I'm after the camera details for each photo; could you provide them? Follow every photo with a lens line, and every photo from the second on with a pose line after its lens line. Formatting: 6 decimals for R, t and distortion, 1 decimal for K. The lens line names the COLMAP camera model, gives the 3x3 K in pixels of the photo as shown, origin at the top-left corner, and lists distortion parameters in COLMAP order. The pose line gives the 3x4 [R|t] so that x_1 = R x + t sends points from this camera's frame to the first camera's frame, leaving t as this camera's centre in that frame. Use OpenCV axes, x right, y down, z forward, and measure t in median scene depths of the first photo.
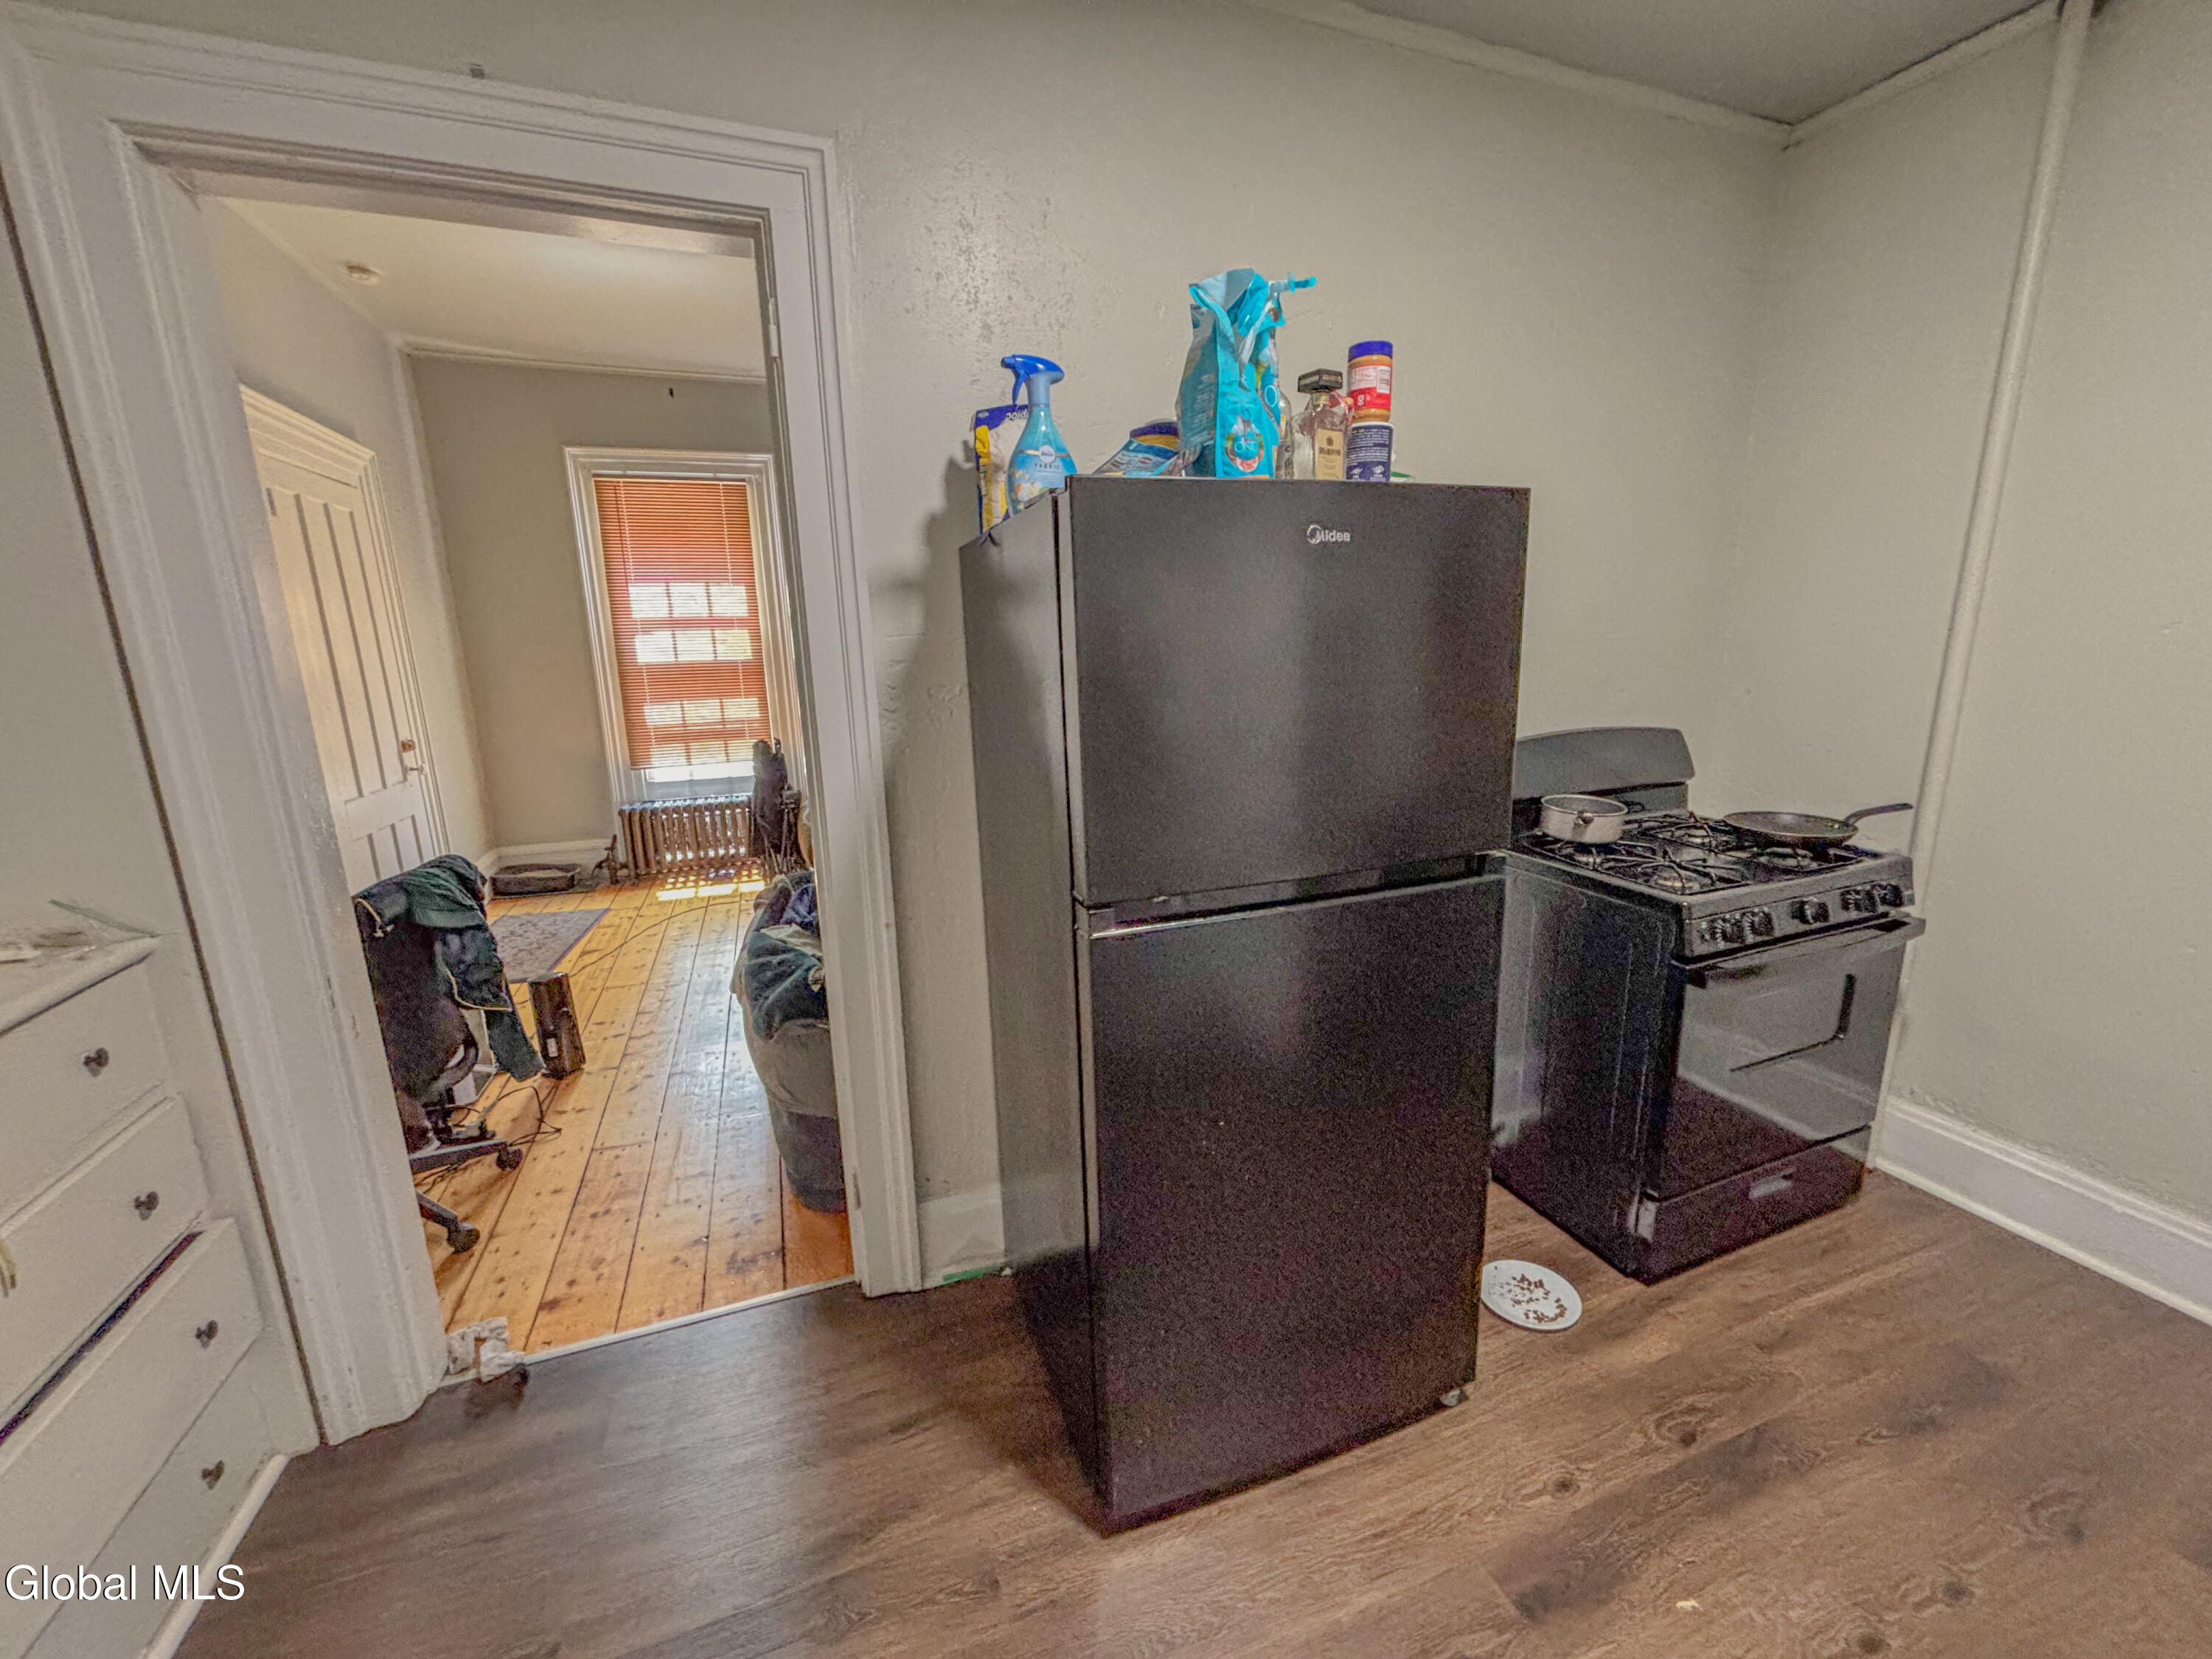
lens RADIAL K [[880.8, 0, 1116.9], [0, 880.8, 822.3], [0, 0, 1]] dist [-0.054778, 0.023768]
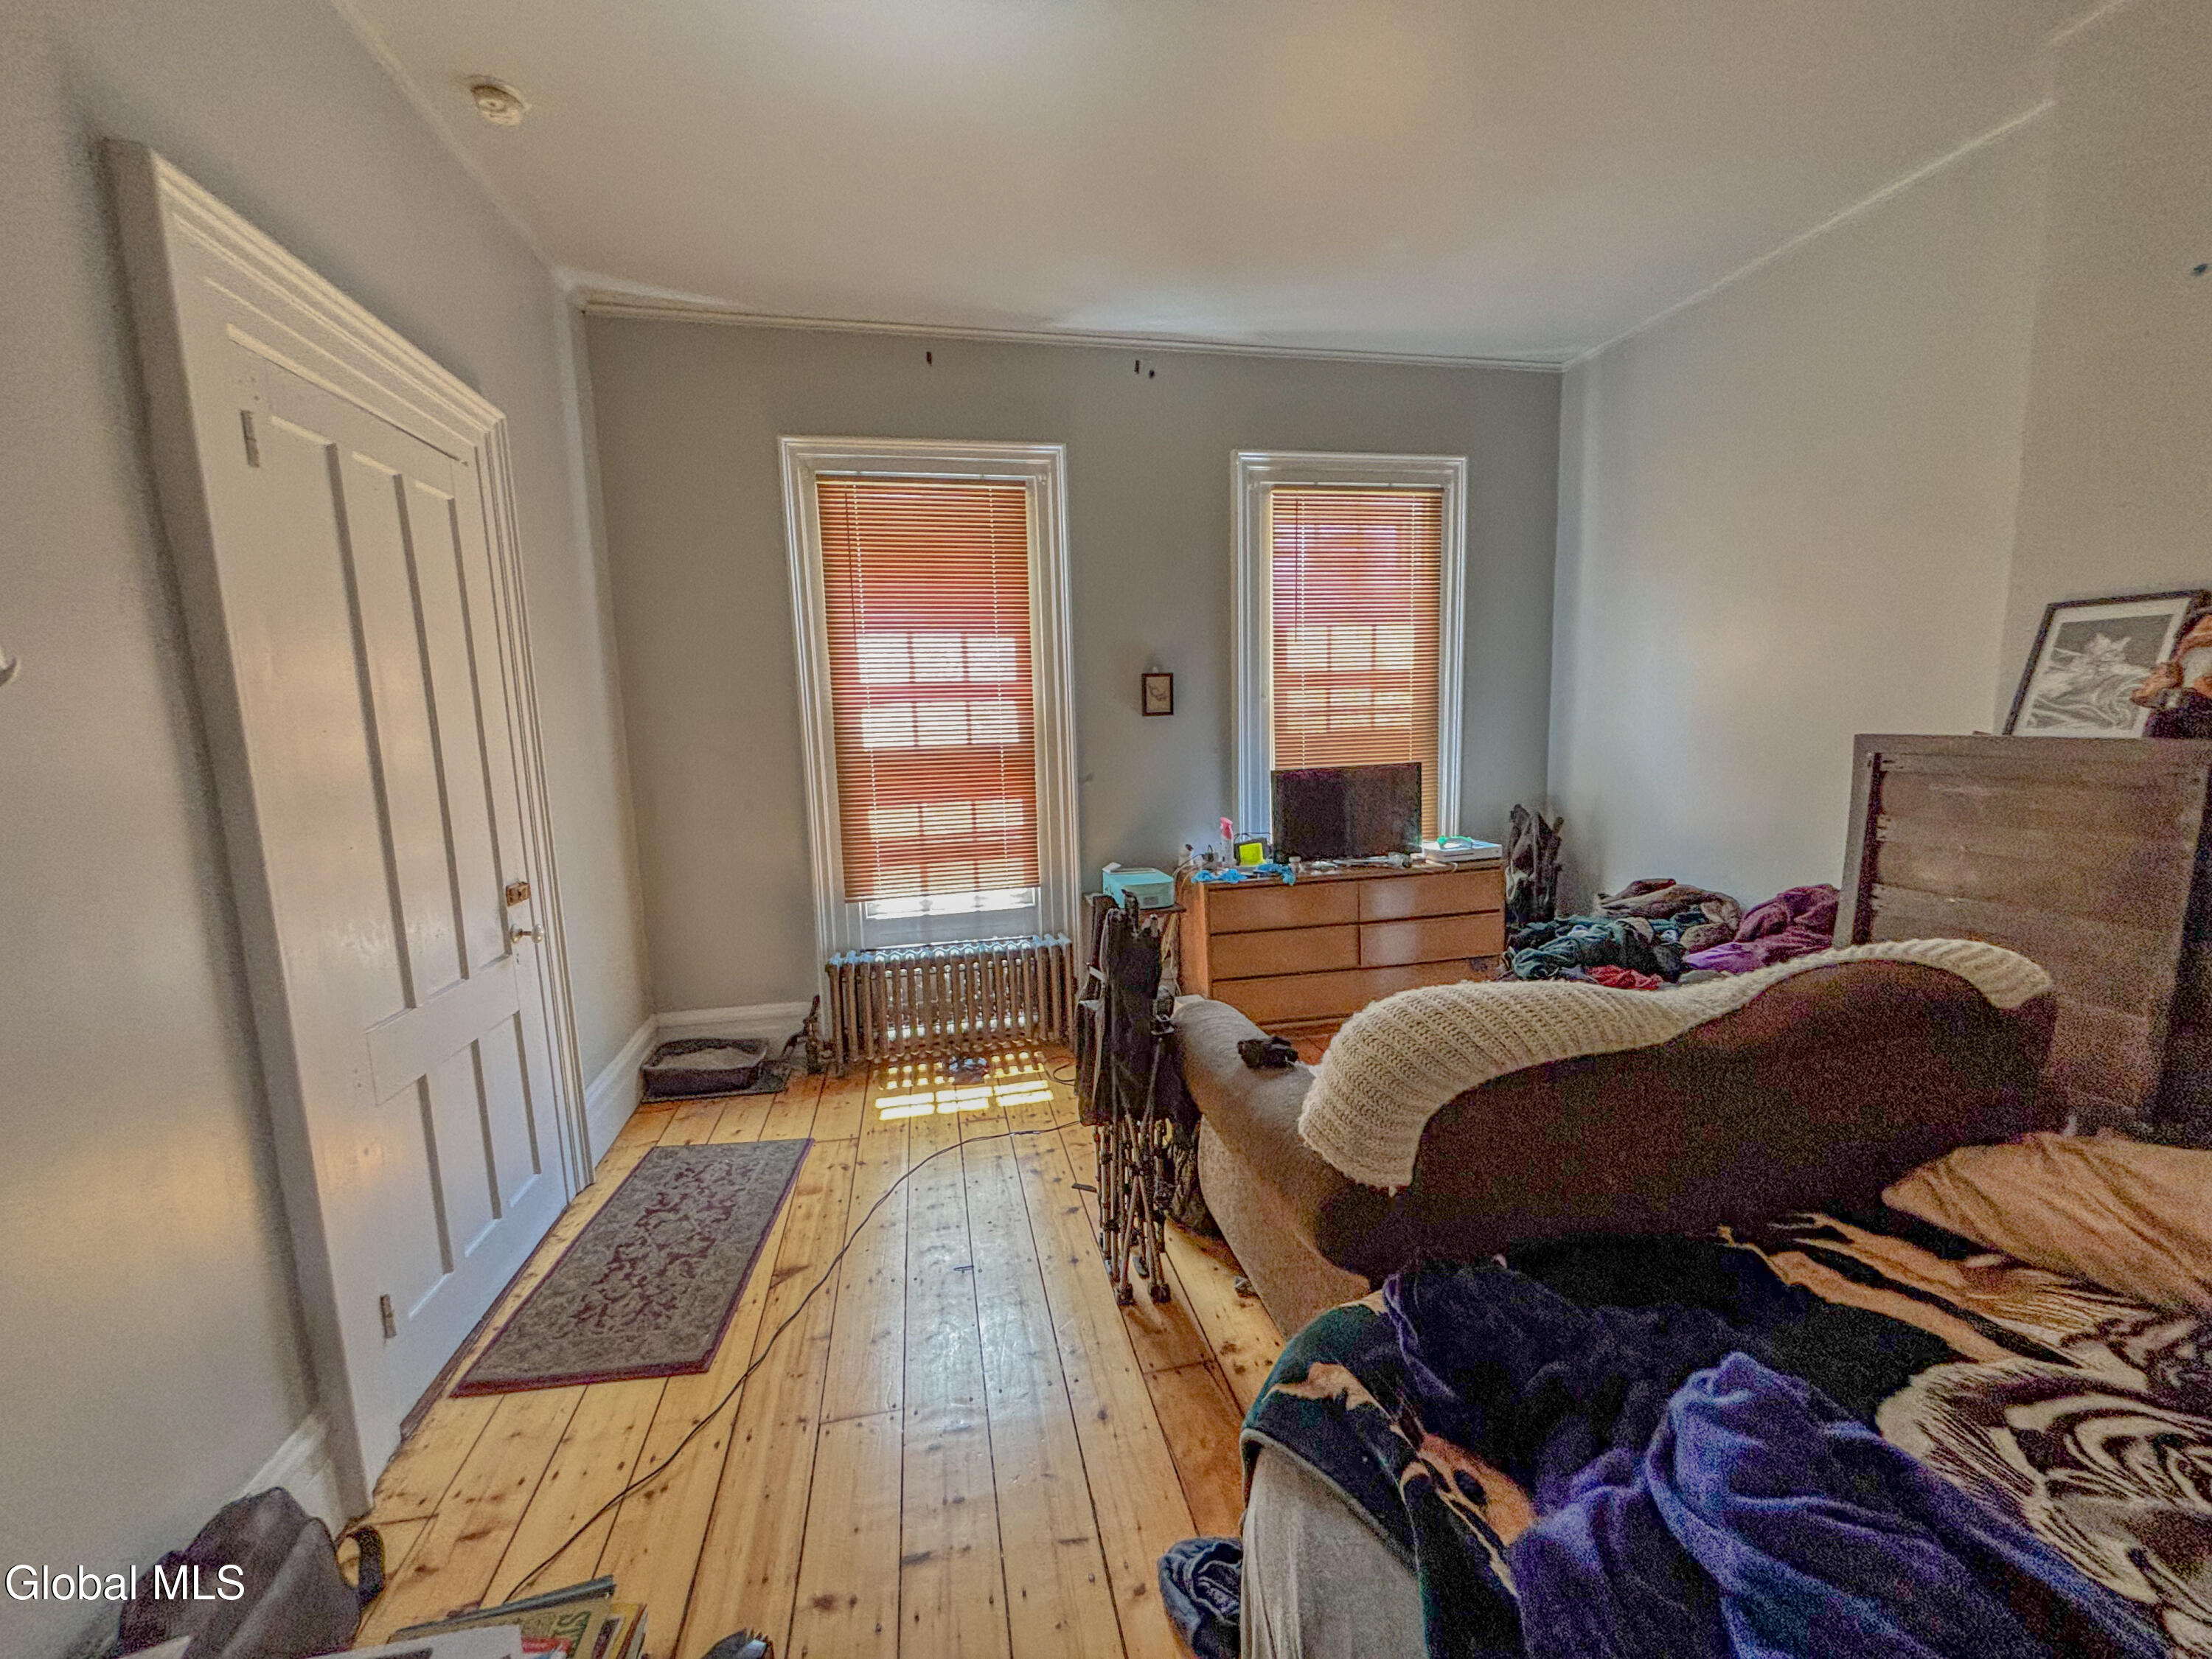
lens RADIAL K [[897.5, 0, 1106.0], [0, 897.5, 829.5], [0, 0, 1]] dist [-0.000762, 0.000046]
pose [[0.984138, 0.023182, -0.175881, -0.235977], [-0.035448, 0.997128, -0.066920, -0.078312], [0.173825, 0.072093, 0.982134, 0.338522]]
